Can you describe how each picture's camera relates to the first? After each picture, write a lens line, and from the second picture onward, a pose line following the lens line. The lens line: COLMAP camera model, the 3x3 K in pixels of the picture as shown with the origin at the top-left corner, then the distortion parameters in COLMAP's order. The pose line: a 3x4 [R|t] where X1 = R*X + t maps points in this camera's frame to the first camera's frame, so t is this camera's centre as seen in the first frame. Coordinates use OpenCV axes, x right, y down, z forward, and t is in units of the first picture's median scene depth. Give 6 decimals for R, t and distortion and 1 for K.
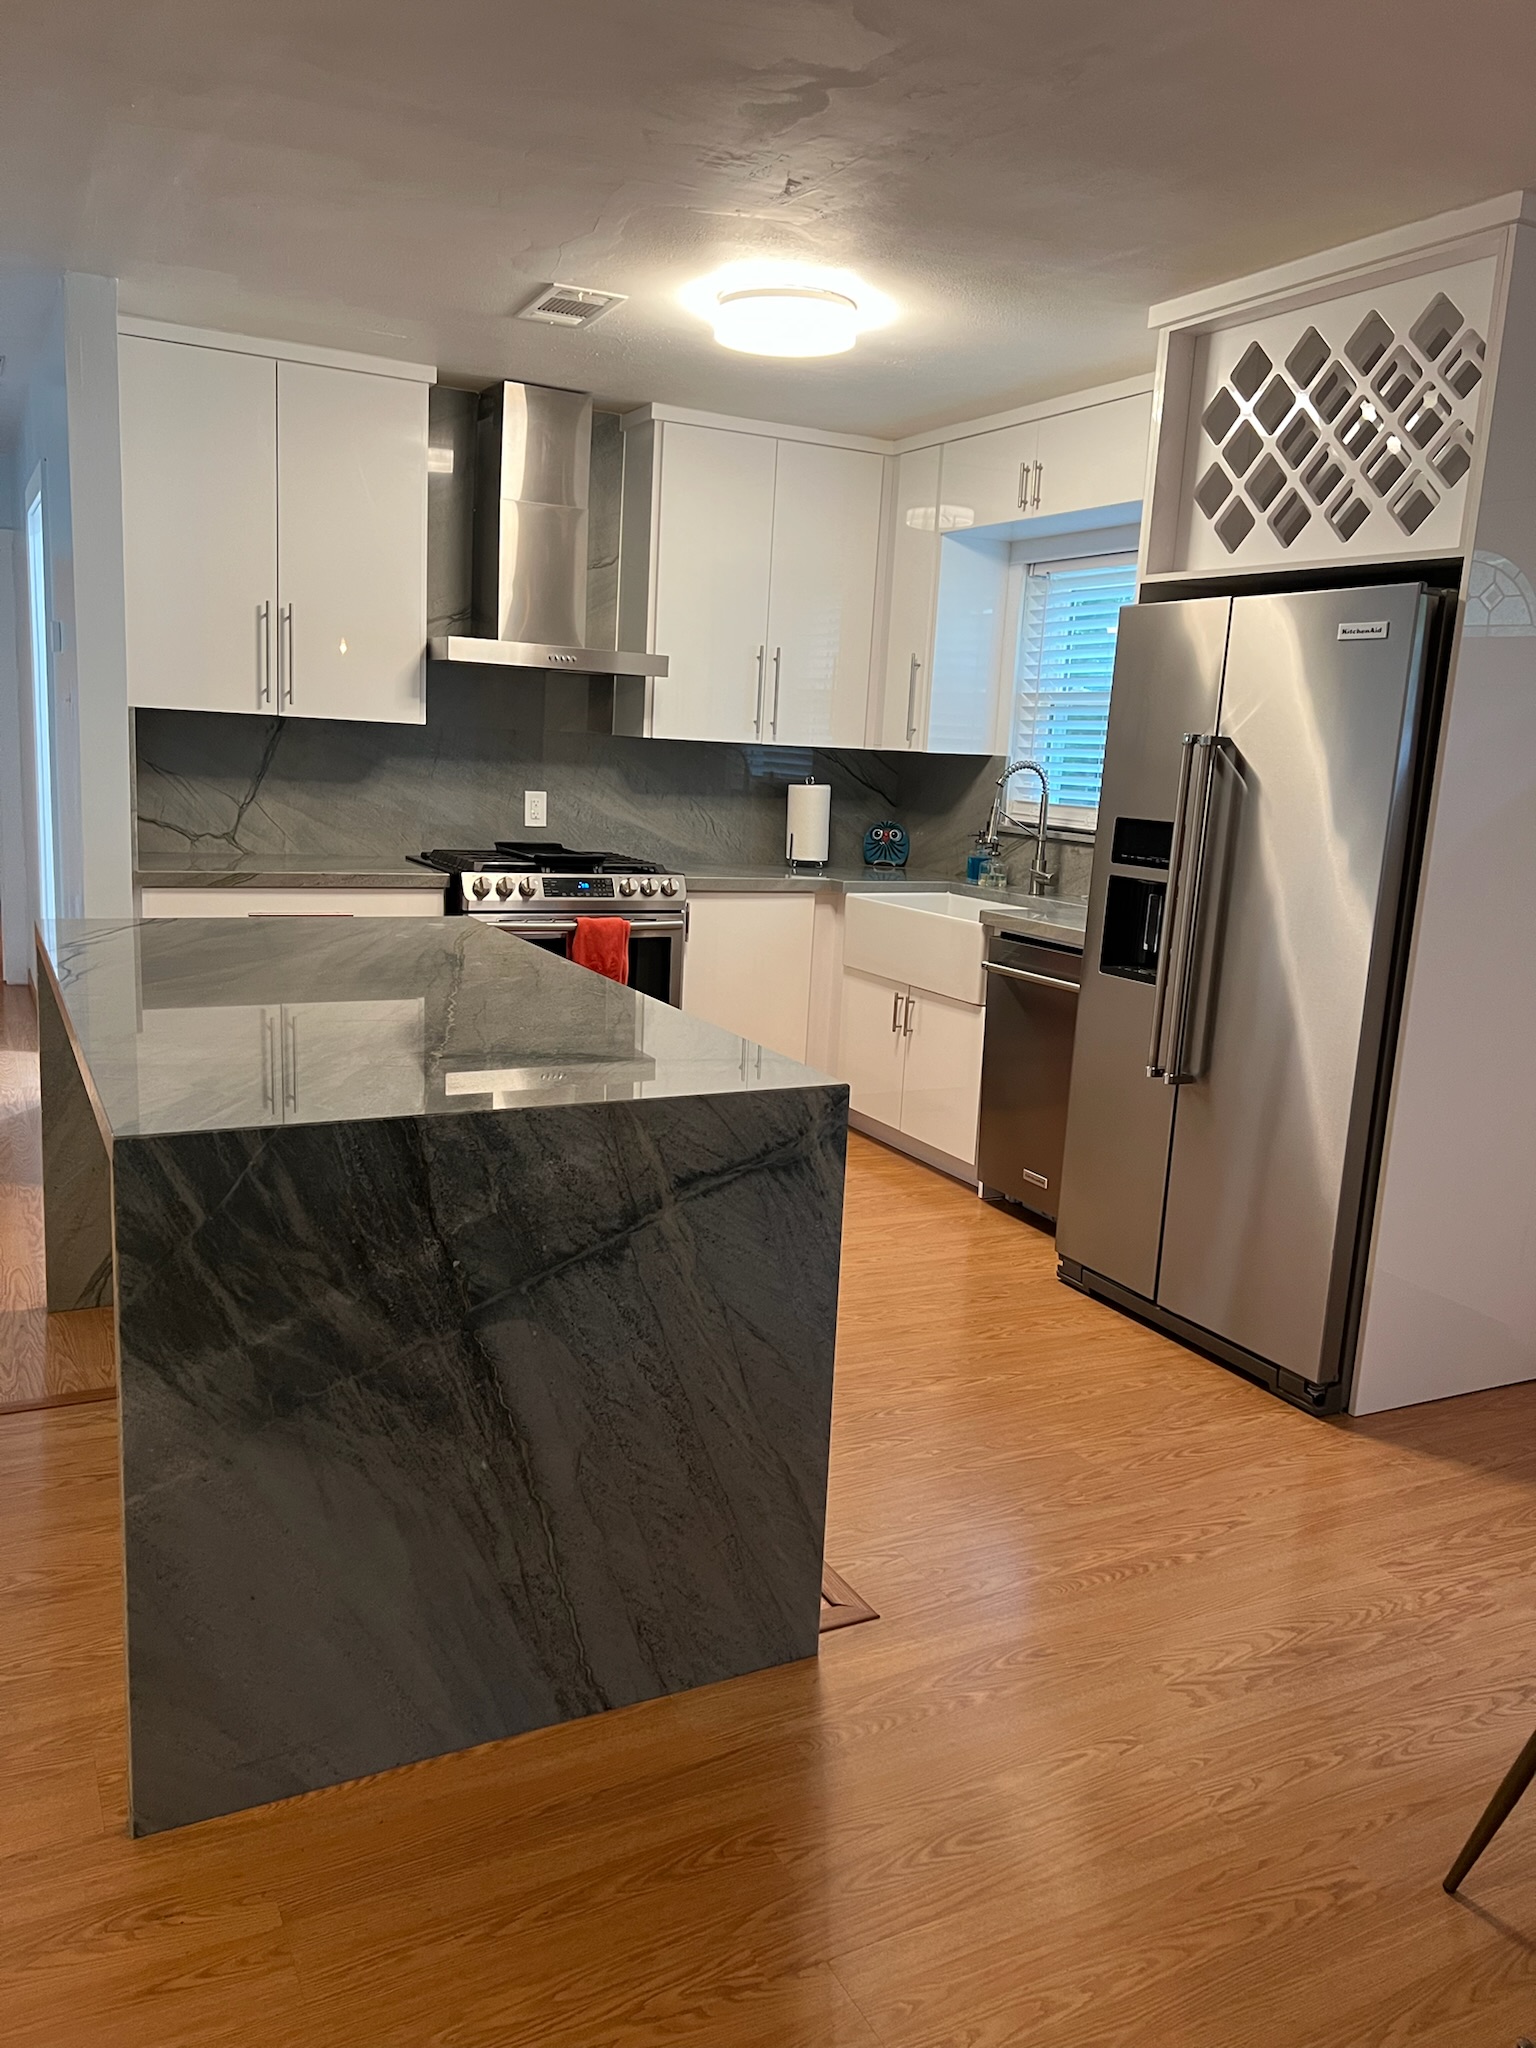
lens RADIAL K [[1596.2, 0, 709.7], [0, 1596.2, 982.5], [0, 0, 1]] dist [0.074443, -0.091156]
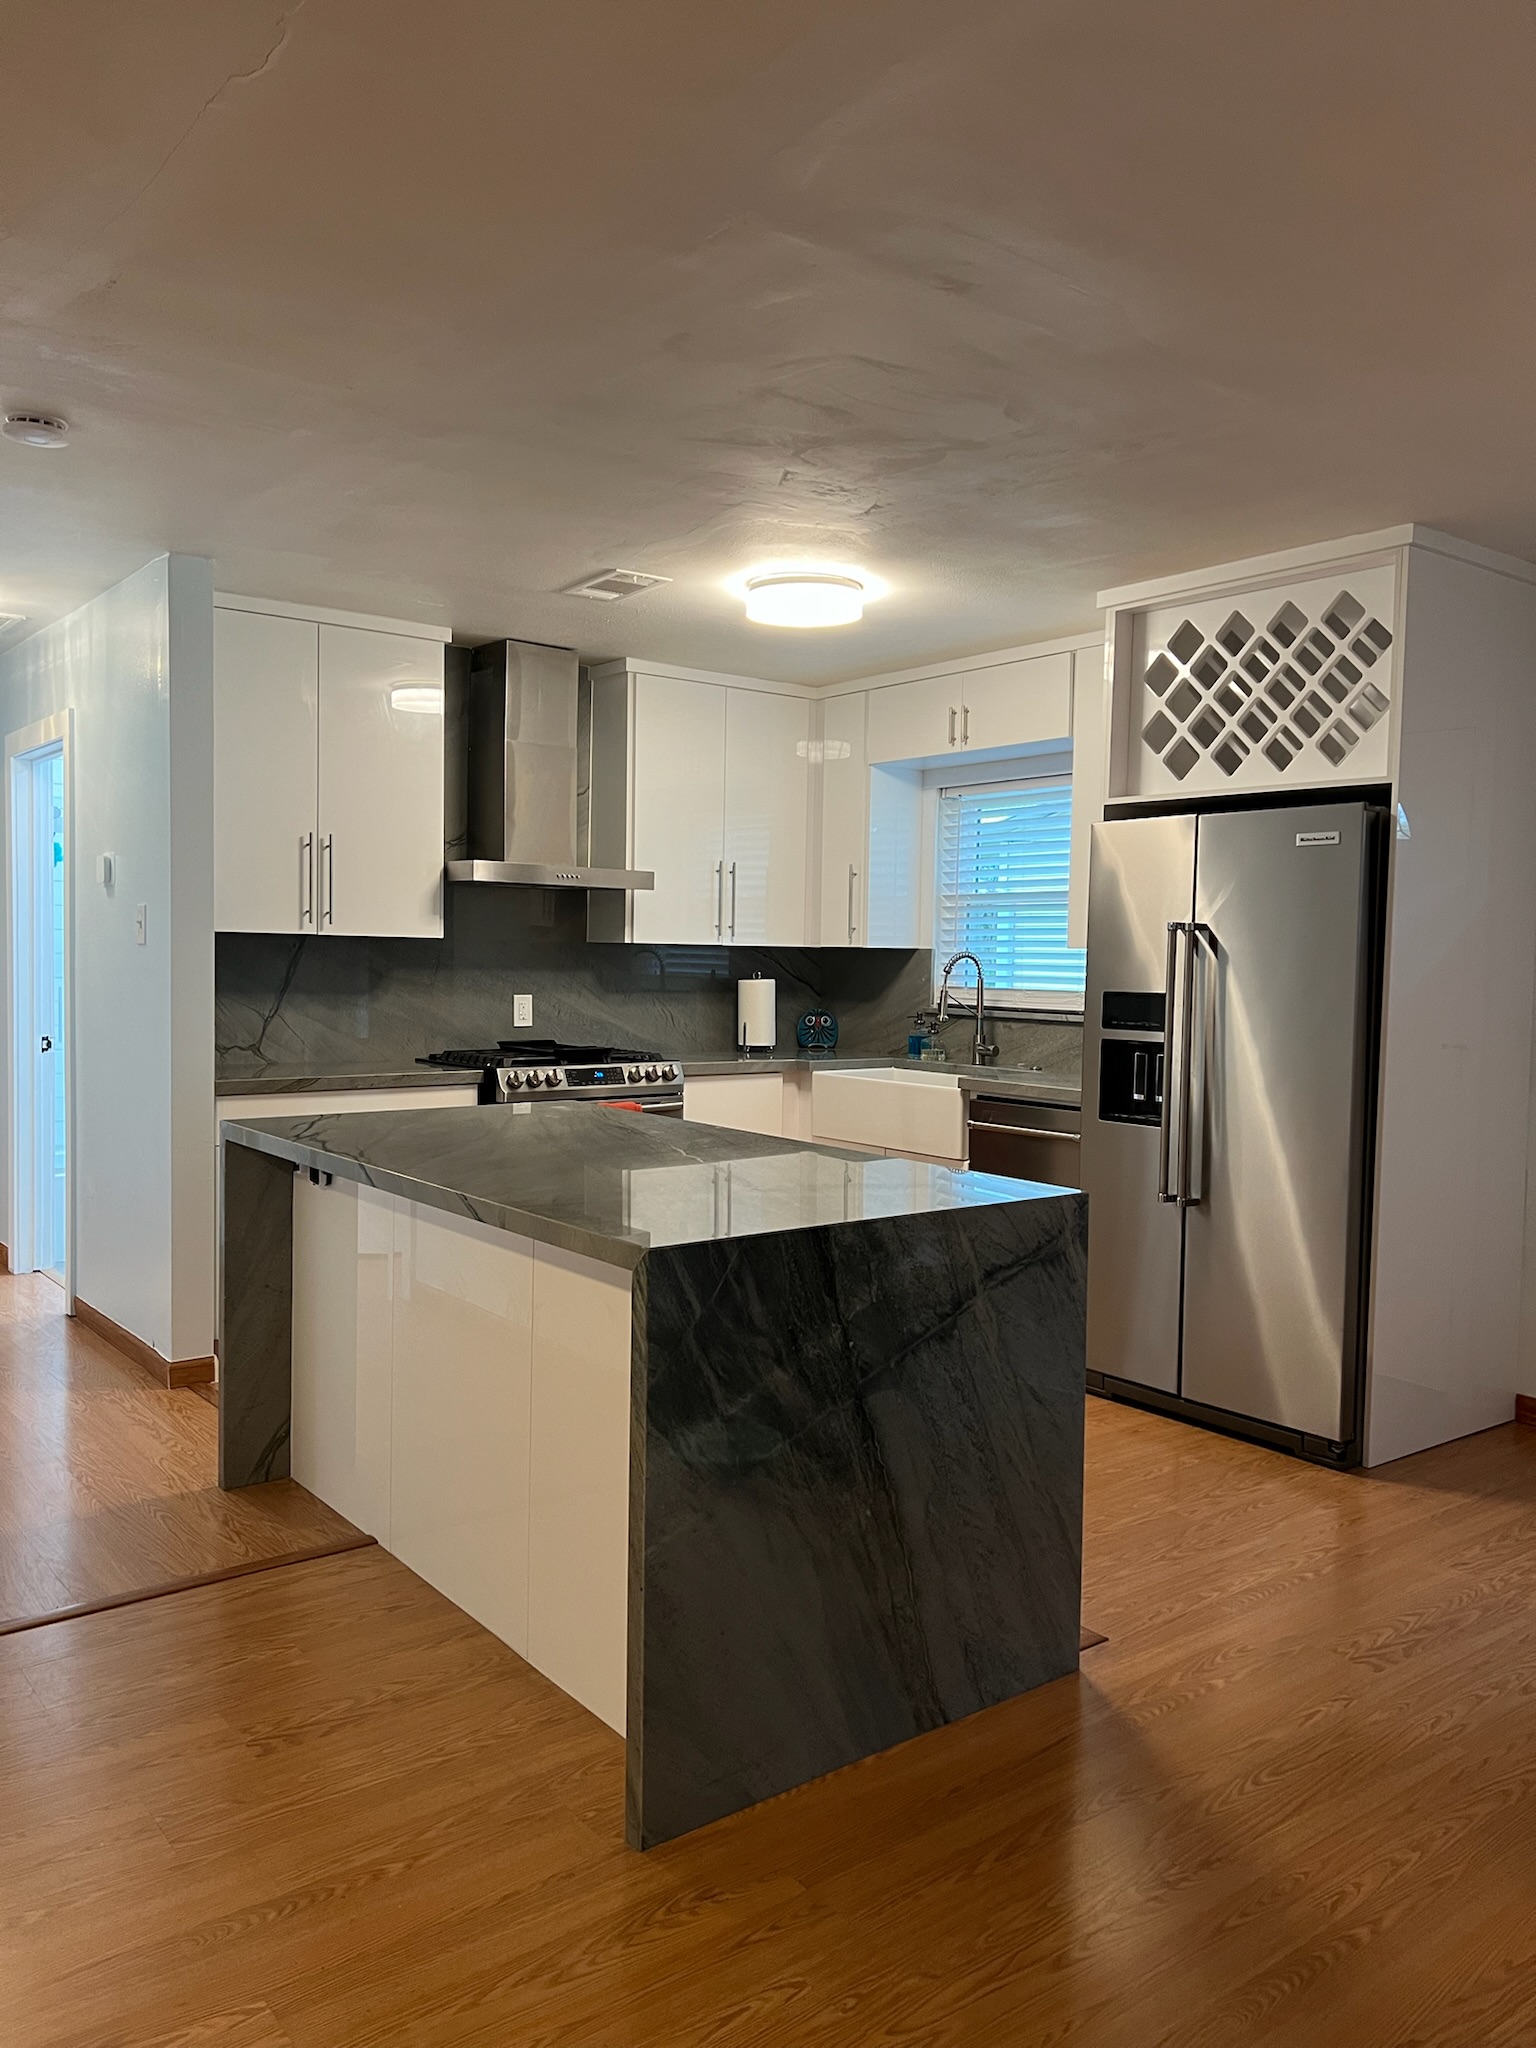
lens RADIAL K [[1596.2, 0, 709.7], [0, 1596.2, 982.5], [0, 0, 1]] dist [0.074443, -0.091156]
pose [[0.983278, -0.038249, 0.178048, -0.280089], [0.060829, 0.990523, -0.123144, 0.023771], [-0.171650, 0.131915, 0.976286, -0.148898]]
